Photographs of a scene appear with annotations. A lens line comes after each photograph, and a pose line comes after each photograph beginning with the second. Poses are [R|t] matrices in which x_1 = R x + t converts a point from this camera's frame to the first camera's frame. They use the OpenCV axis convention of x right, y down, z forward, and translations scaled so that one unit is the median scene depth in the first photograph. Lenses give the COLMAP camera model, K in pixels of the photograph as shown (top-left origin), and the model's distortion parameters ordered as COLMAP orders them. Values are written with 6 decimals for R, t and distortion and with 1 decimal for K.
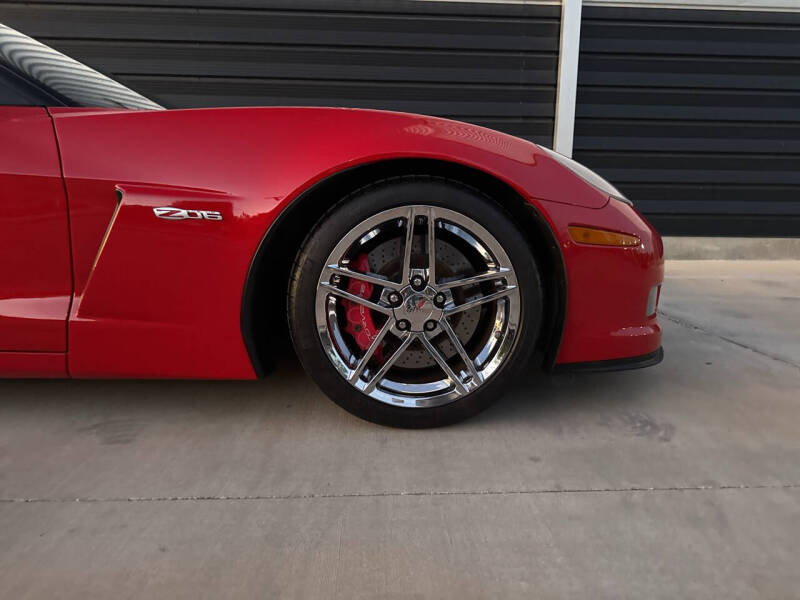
lens RADIAL K [[553.7, 0, 411.2], [0, 553.7, 301.7], [0, 0, 1]] dist [0.000337, -0.002903]
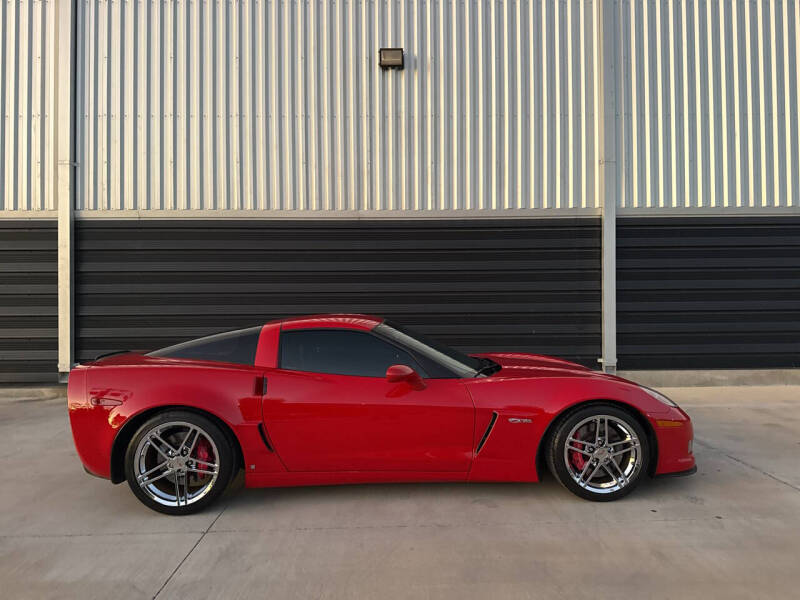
lens RADIAL K [[570.2, 0, 401.4], [0, 570.2, 307.5], [0, 0, 1]] dist [0.005306, -0.007157]
pose [[0.999420, -0.022901, -0.025212, -0.844304], [0.018825, 0.988283, -0.151468, -0.277783], [0.028385, 0.150905, 0.988141, -1.793380]]
